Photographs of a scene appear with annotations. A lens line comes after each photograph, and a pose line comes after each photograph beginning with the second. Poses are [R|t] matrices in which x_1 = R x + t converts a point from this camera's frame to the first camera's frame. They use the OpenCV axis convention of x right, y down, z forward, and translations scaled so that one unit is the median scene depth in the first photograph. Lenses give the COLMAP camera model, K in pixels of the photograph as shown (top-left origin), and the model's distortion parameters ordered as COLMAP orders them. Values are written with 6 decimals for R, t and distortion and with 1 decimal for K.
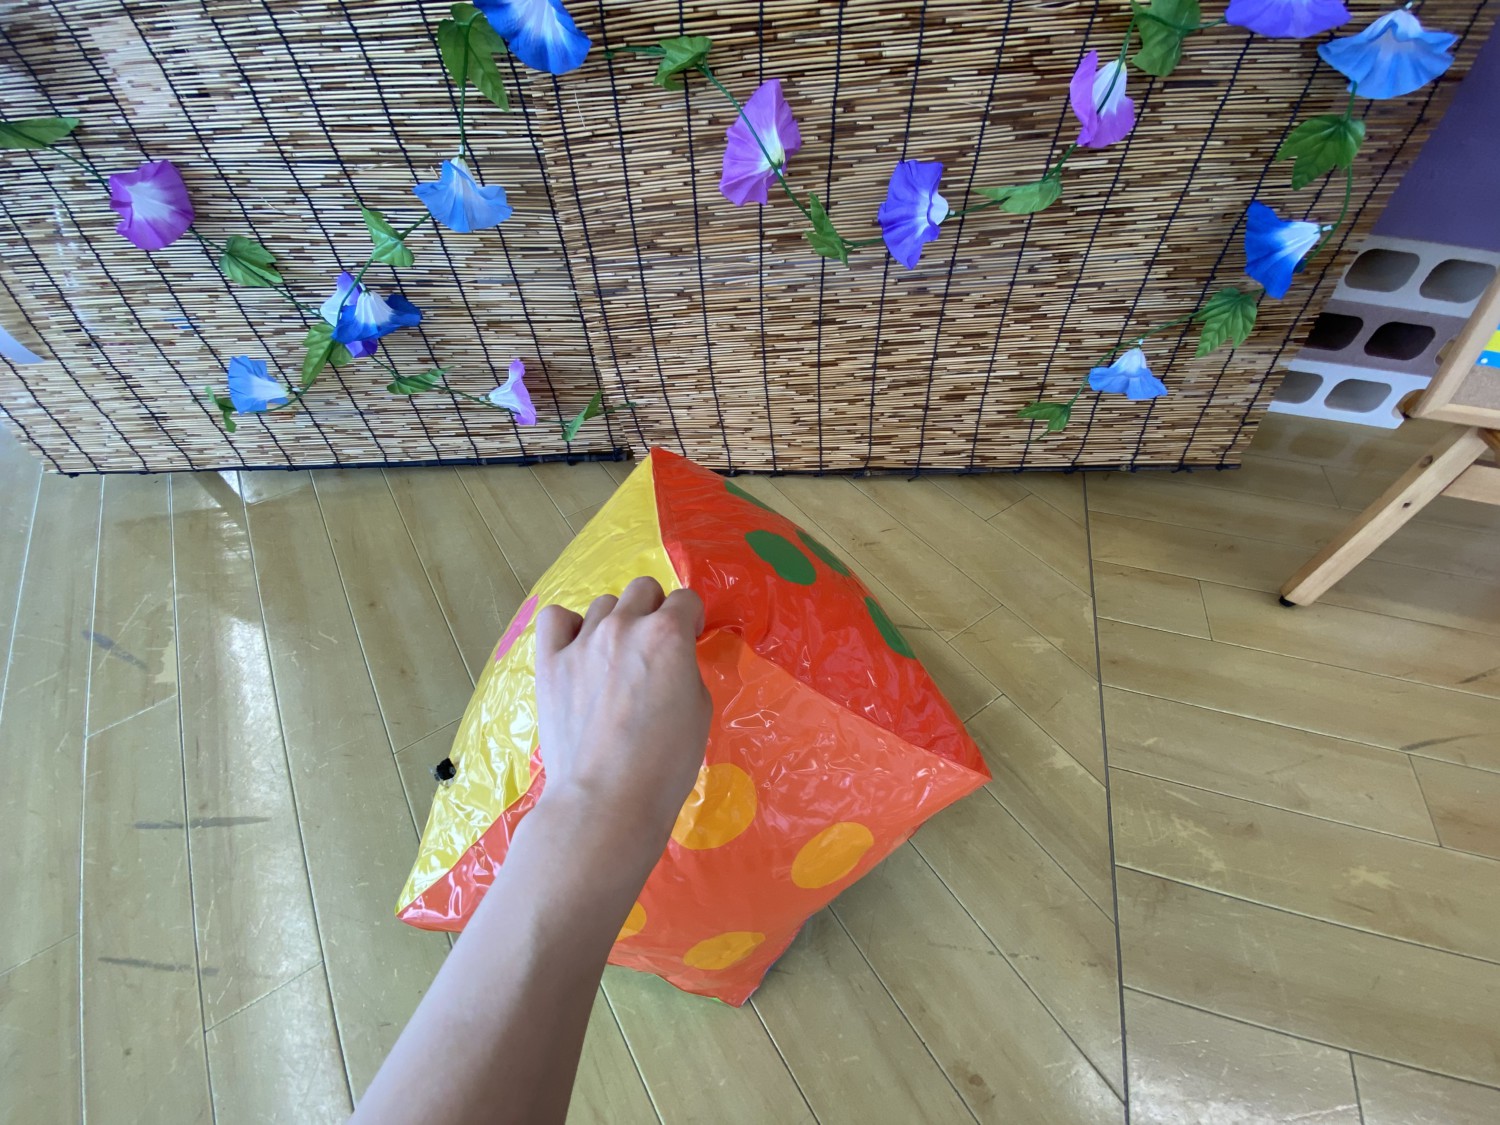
lens RADIAL K [[614.7, 0, 745.2], [0, 614.7, 568.1], [0, 0, 1]] dist [0.015410, -0.018092]
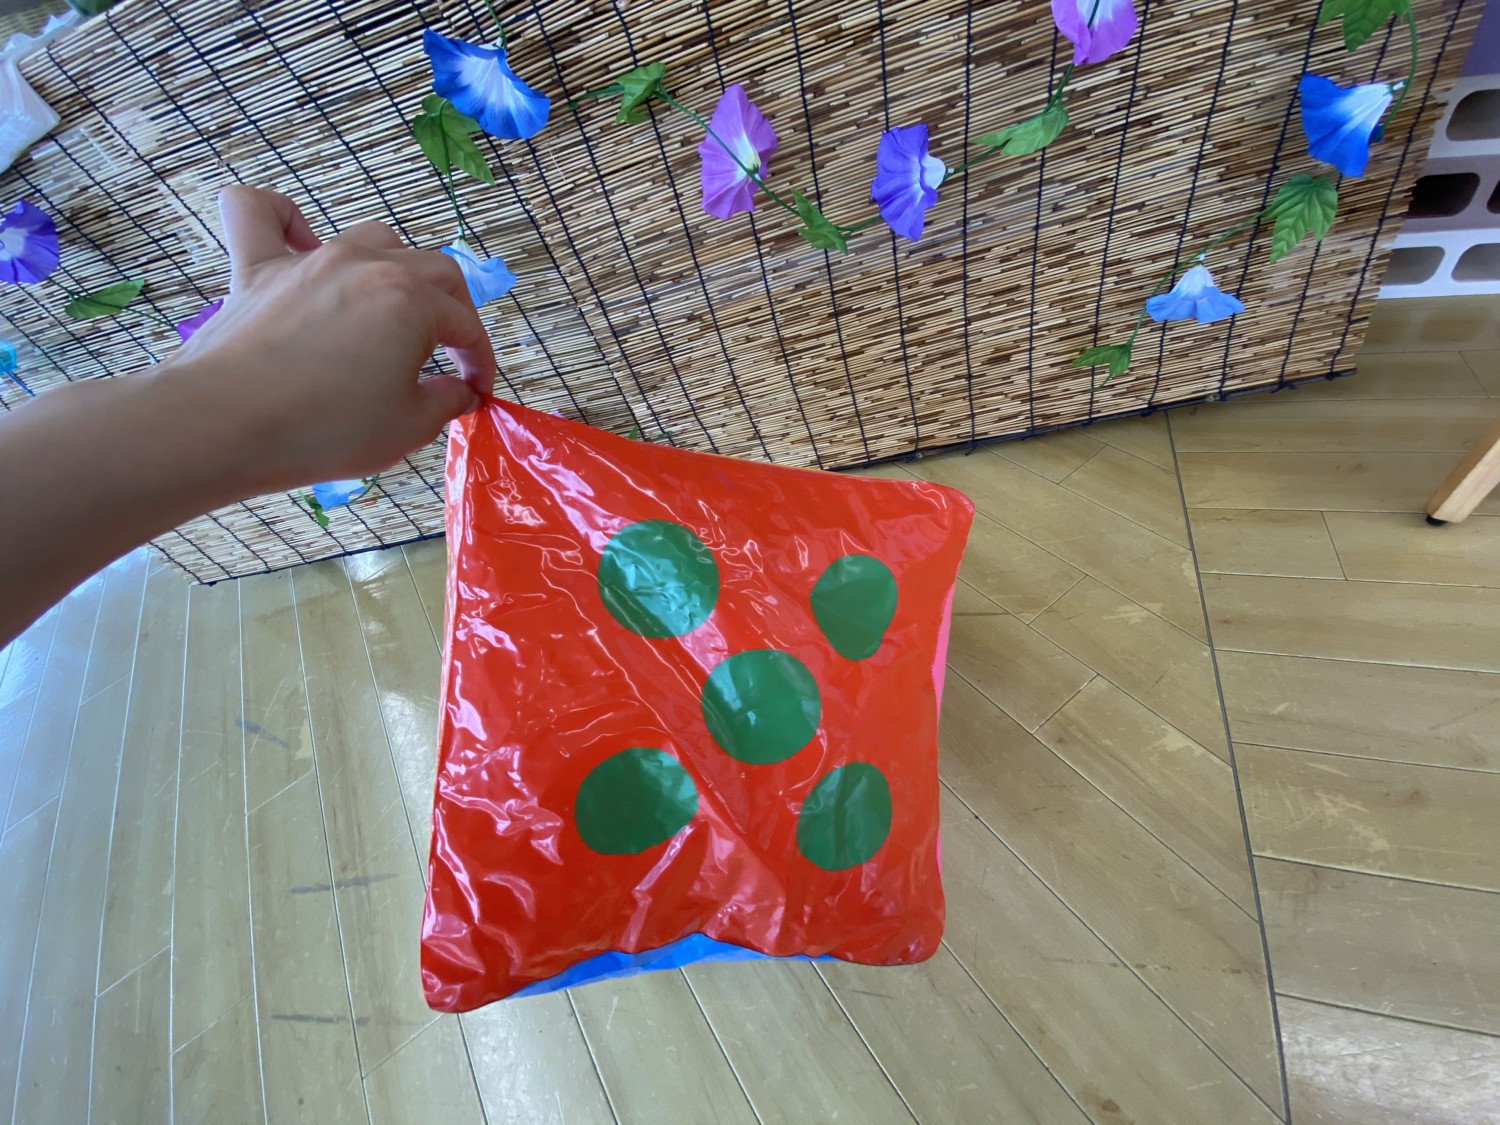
lens RADIAL K [[614.7, 0, 745.2], [0, 614.7, 568.1], [0, 0, 1]] dist [0.015410, -0.018092]
pose [[0.975397, -0.154870, -0.156897, 0.079449], [0.156142, 0.987725, -0.004262, -0.028240], [0.155631, -0.020341, 0.987606, 0.023142]]
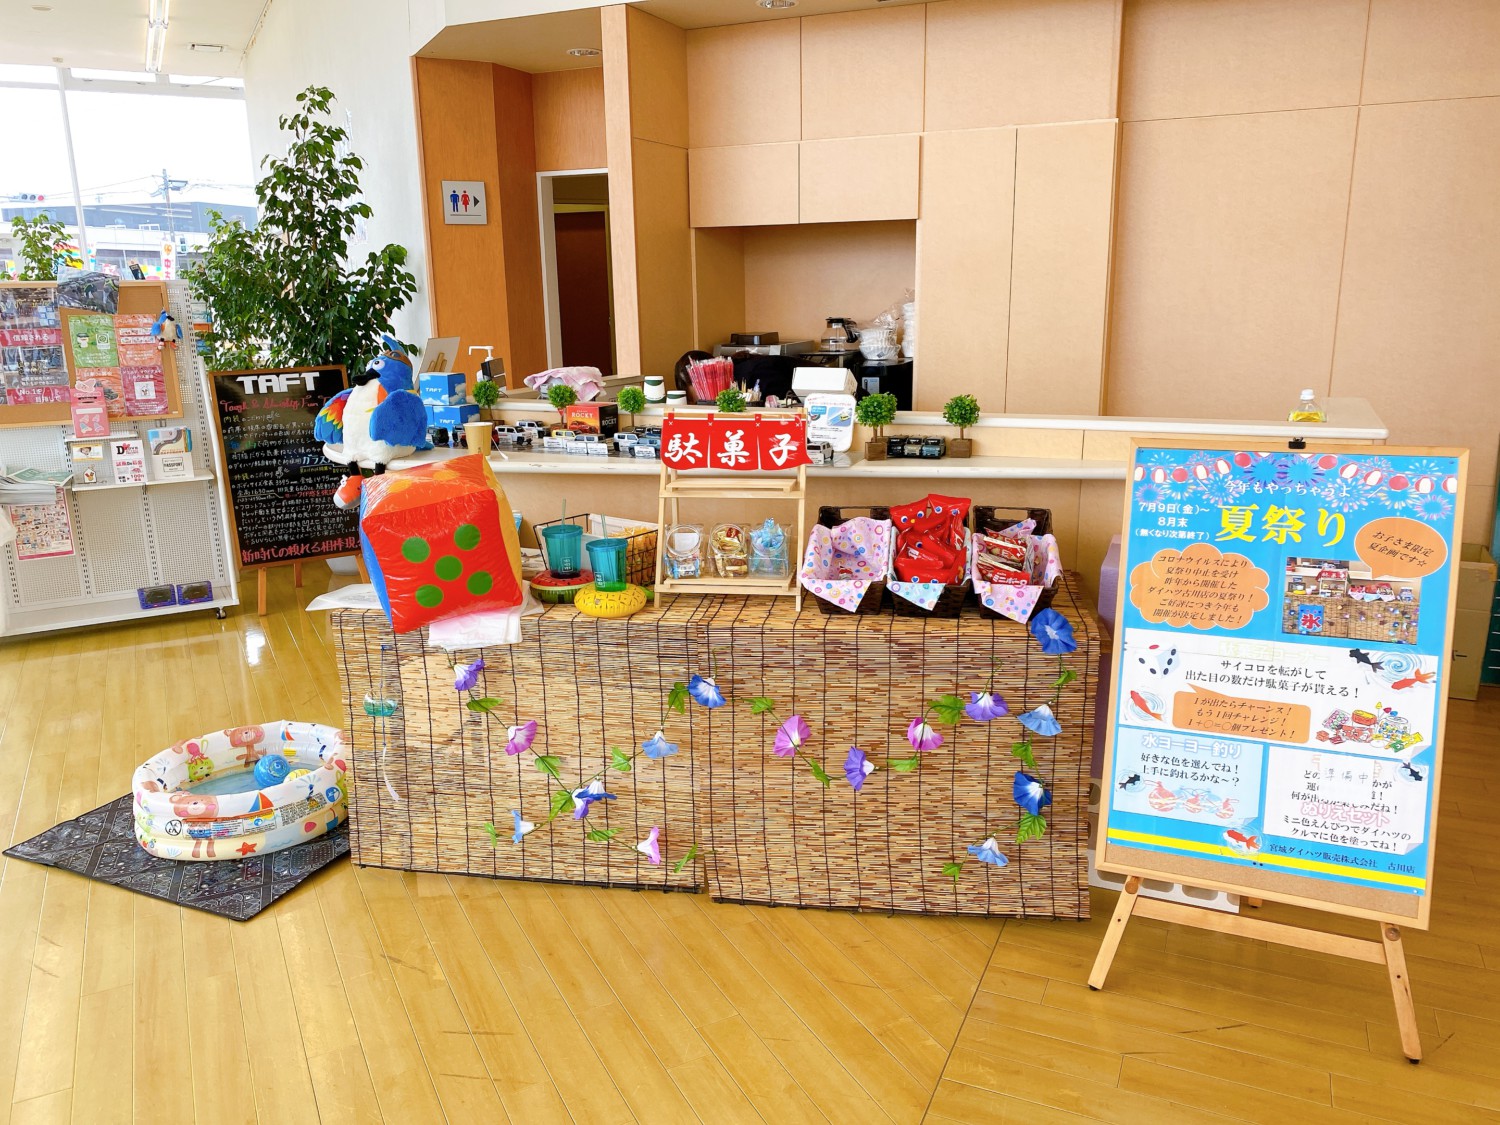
lens RADIAL K [[1135.9, 0, 750.0], [0, 1135.9, 562.5], [0, 0, 1]] dist [0.050407, -0.002421]
pose [[0.993159, 0.052900, -0.104100, 0.241009], [-0.103826, 0.808022, -0.579931, 1.124132], [0.053437, 0.586772, 0.807987, -2.482581]]
